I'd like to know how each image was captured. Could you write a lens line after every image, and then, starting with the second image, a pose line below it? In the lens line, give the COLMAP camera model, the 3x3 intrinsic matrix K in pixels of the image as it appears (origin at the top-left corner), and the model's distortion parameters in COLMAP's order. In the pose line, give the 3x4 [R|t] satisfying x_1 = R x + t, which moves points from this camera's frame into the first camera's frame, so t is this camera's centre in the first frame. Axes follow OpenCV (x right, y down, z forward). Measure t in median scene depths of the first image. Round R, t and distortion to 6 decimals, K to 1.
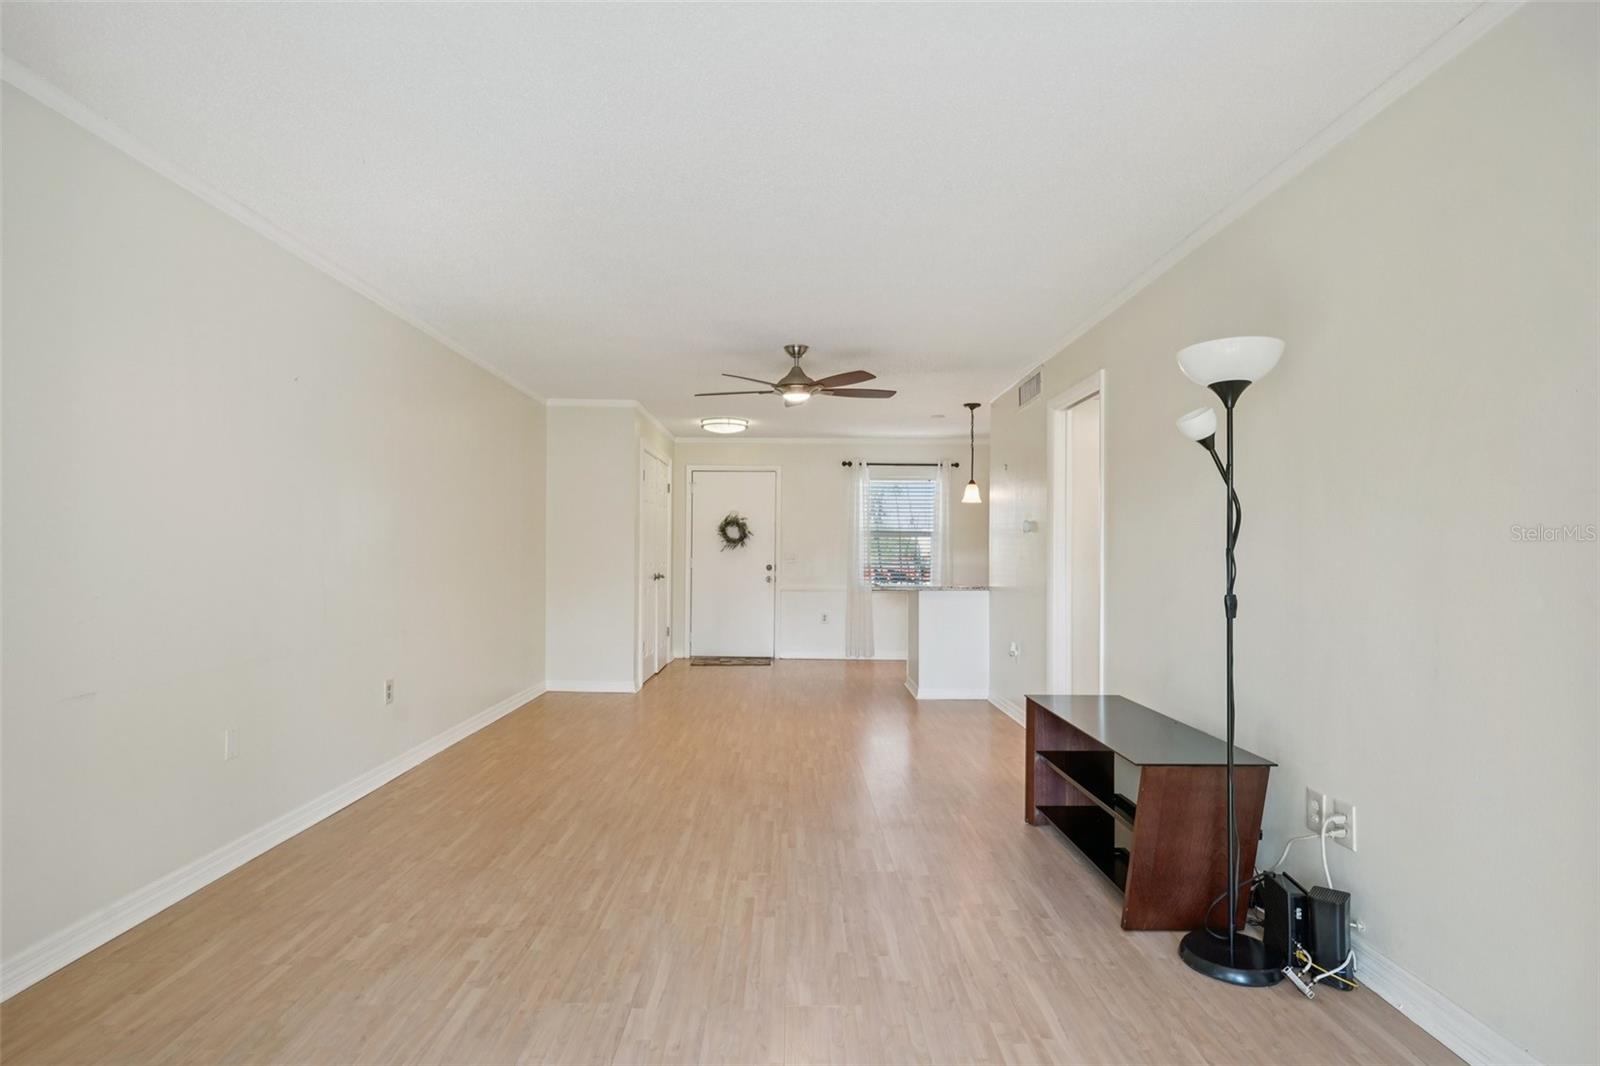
lens RADIAL K [[838.2, 0, 800.0], [0, 838.2, 539.9], [0, 0, 1]] dist [0.004635, 0.000597]
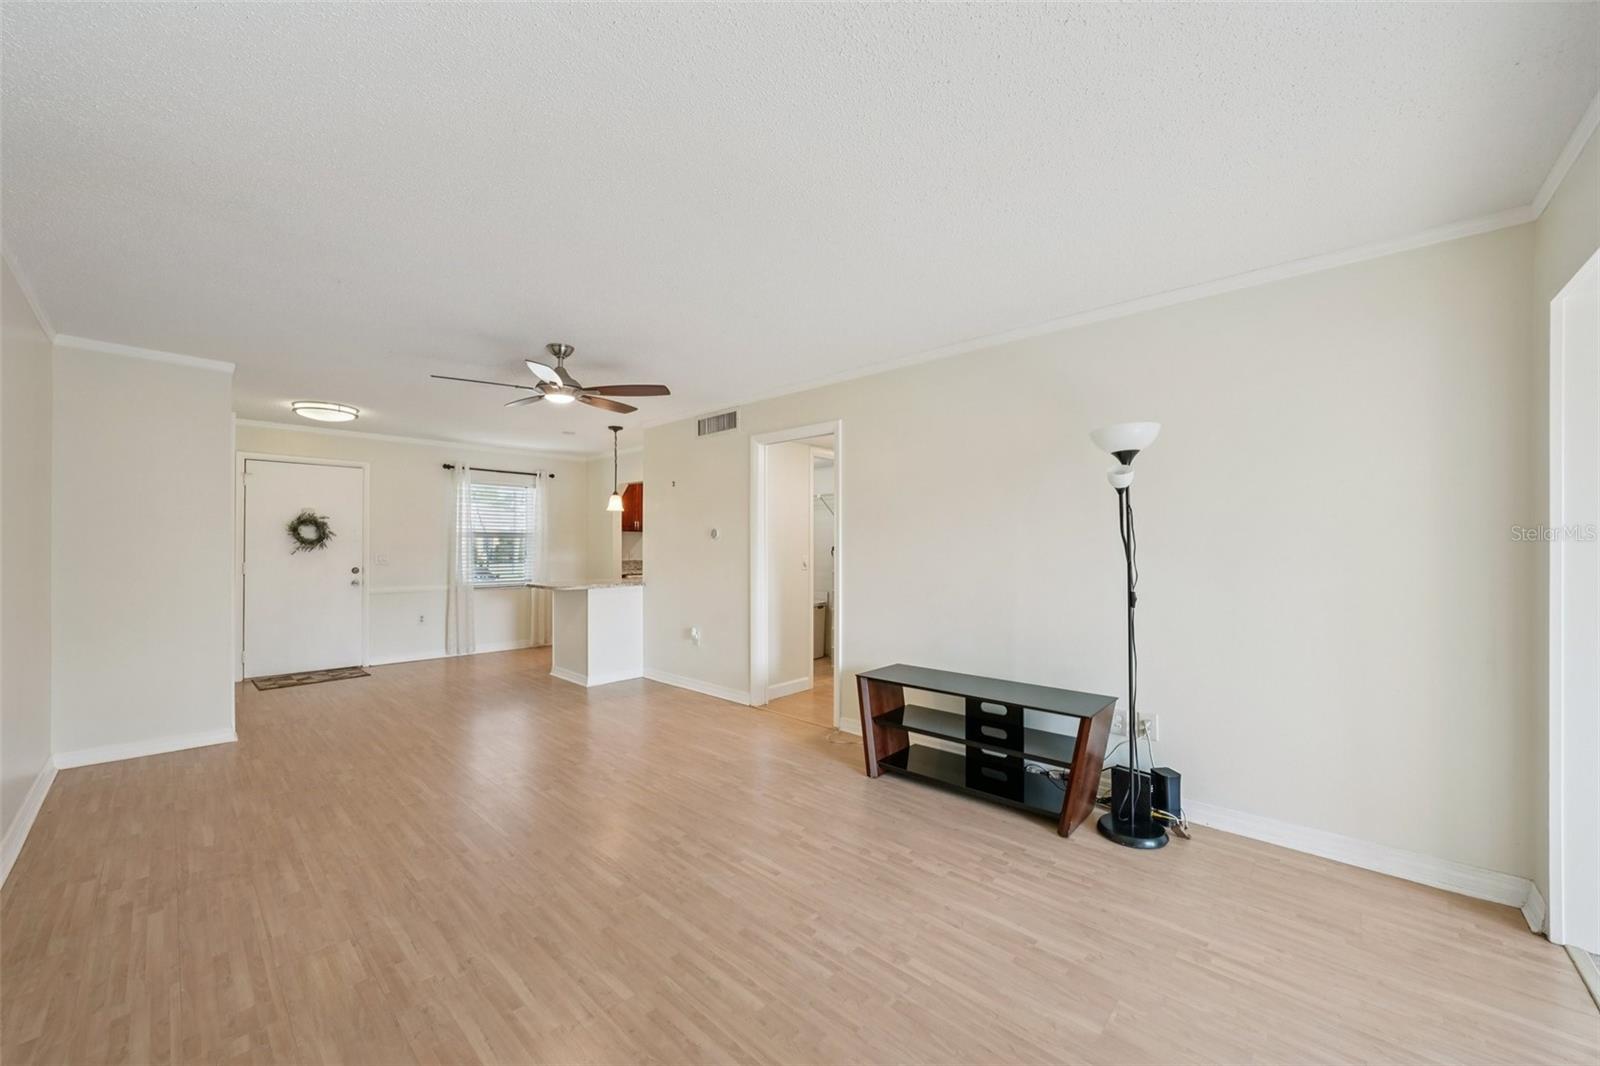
lens RADIAL K [[599.3, 0, 796.8], [0, 599.3, 539.5], [0, 0, 1]] dist [-0.022622, 0.005382]
pose [[0.684092, 0.001508, 0.729394, -0.253761], [-0.006979, 0.999966, 0.004478, -0.010803], [-0.729362, -0.008153, 0.684079, 0.265590]]
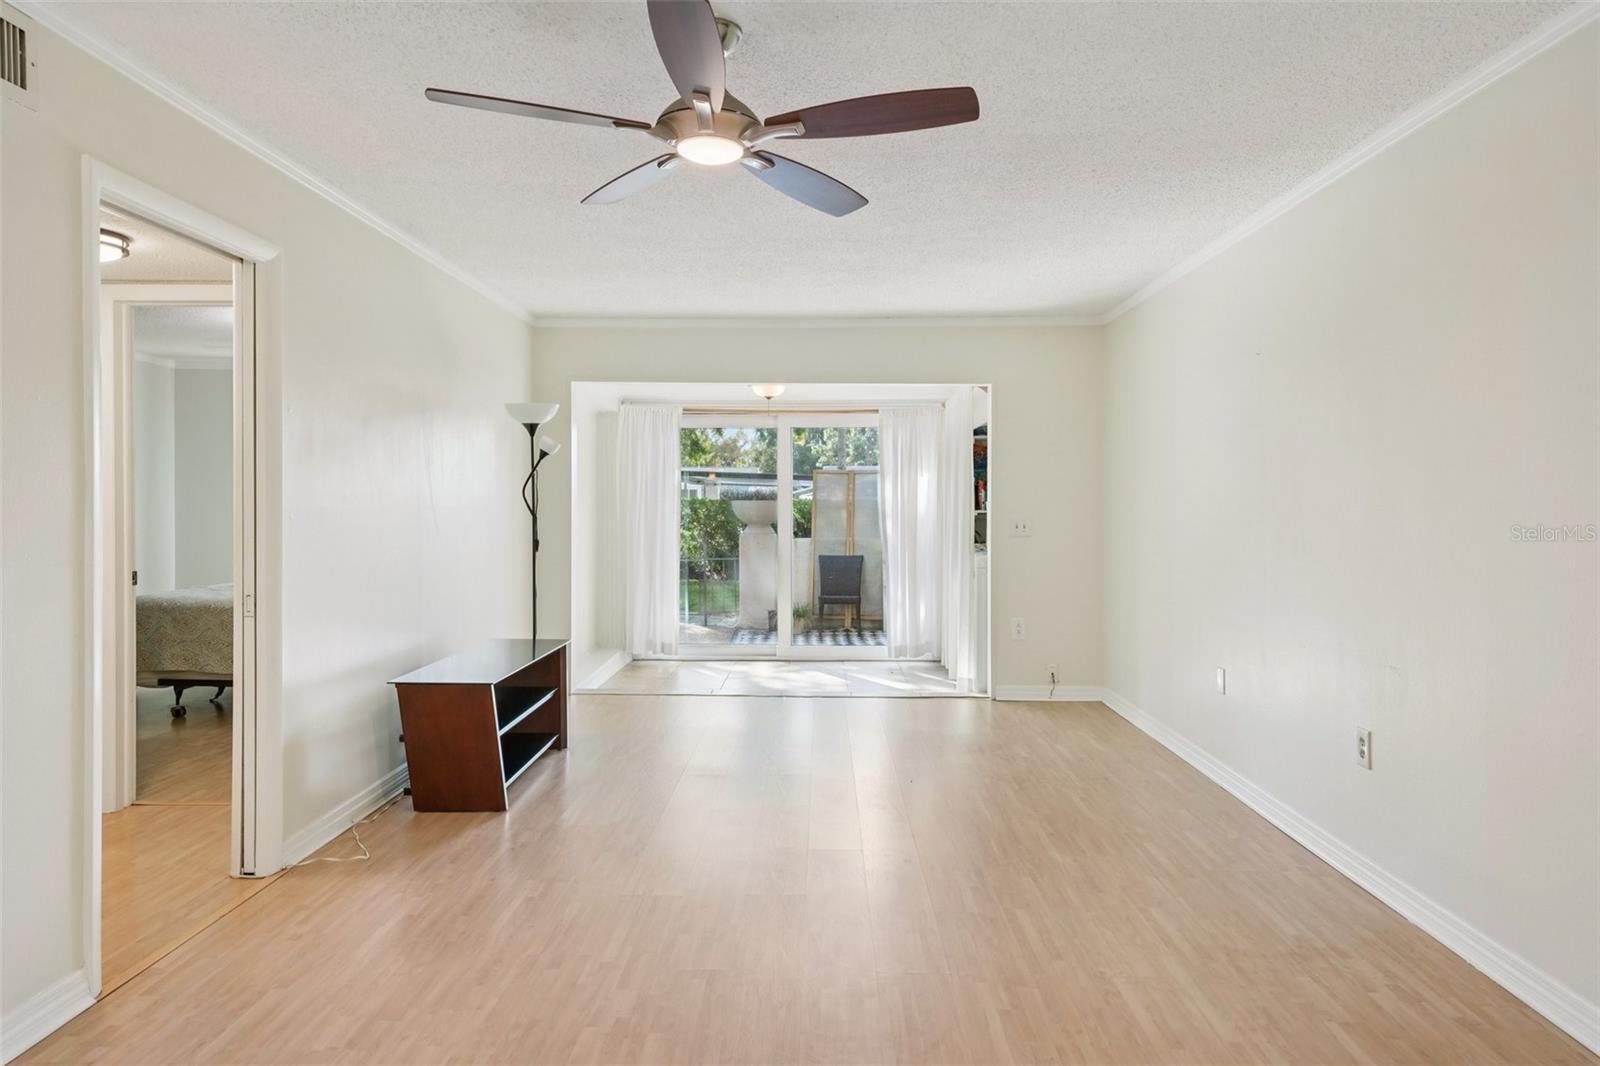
lens RADIAL K [[990.1, 0, 789.5], [0, 990.1, 512.4], [0, 0, 1]] dist [0.015898, 0.002441]
pose [[-0.999103, -0.008732, 0.041434, -0.049846], [-0.008864, 0.999956, -0.003004, 0.002864], [-0.041405, -0.003369, -0.999137, 1.175637]]
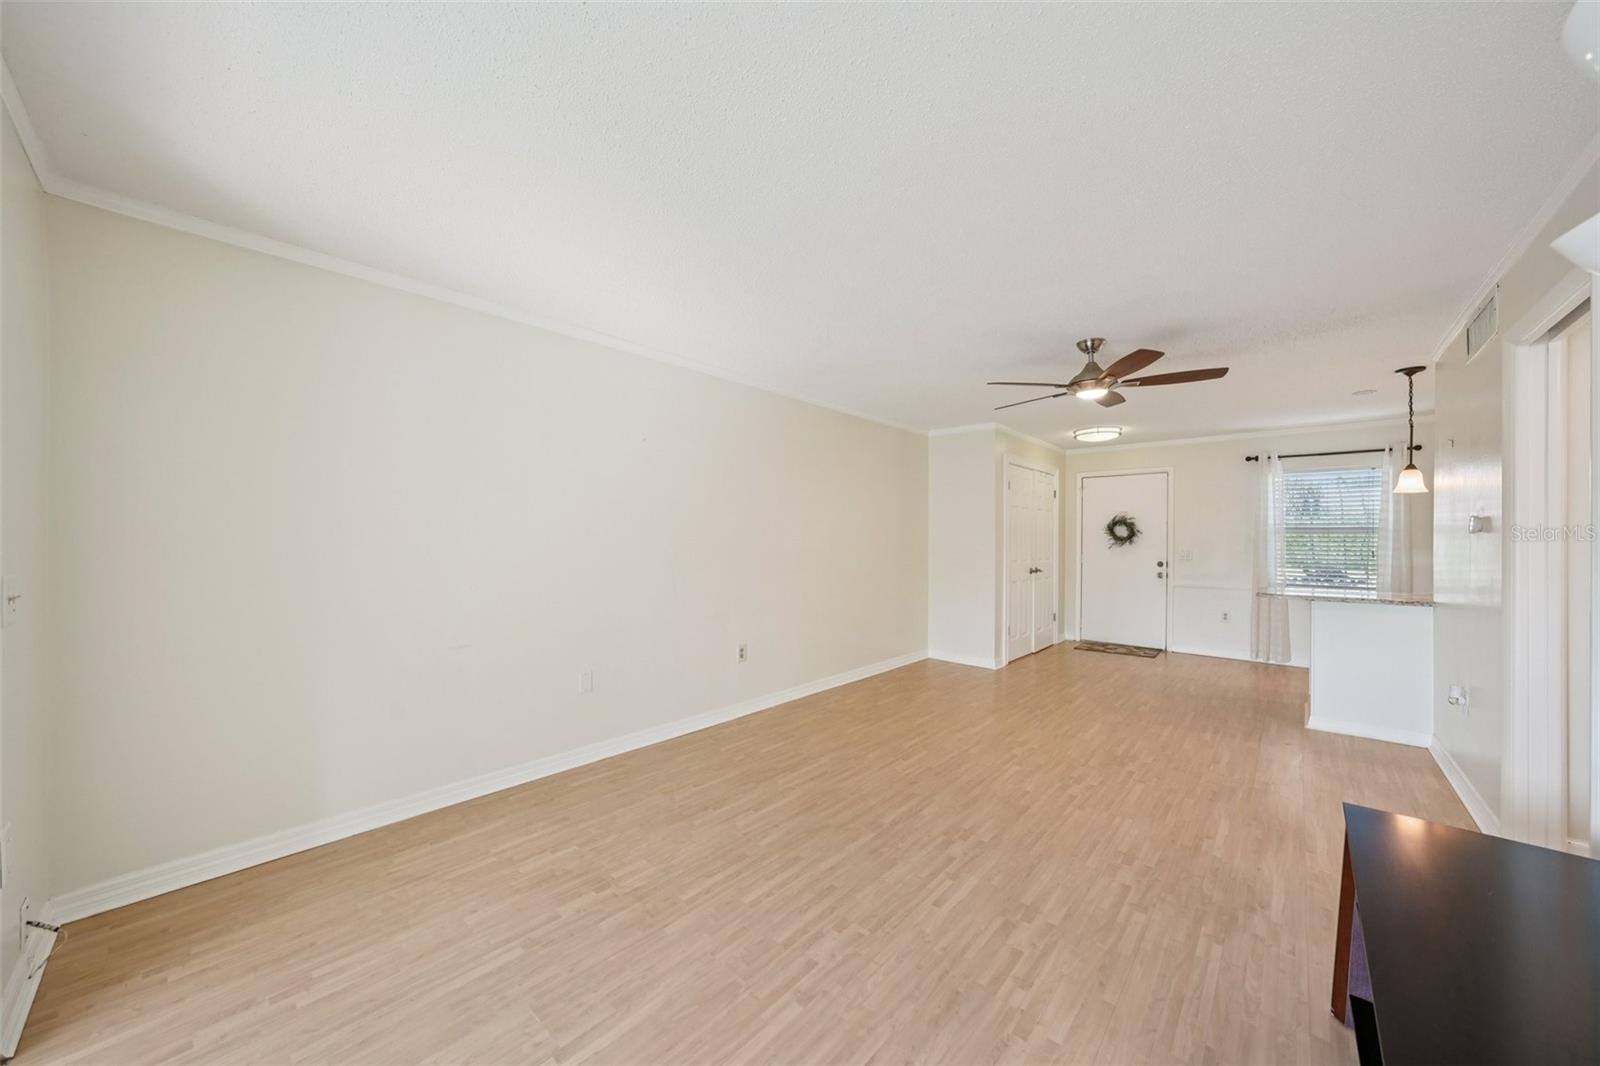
lens RADIAL K [[561.8, 0, 795.2], [0, 561.8, 537.4], [0, 0, 1]] dist [-0.028049, 0.005668]
pose [[0.732769, -0.004136, -0.680465, 0.142735], [0.009403, 0.999948, 0.004048, -0.010852], [0.680412, -0.009364, 0.732770, 0.245632]]
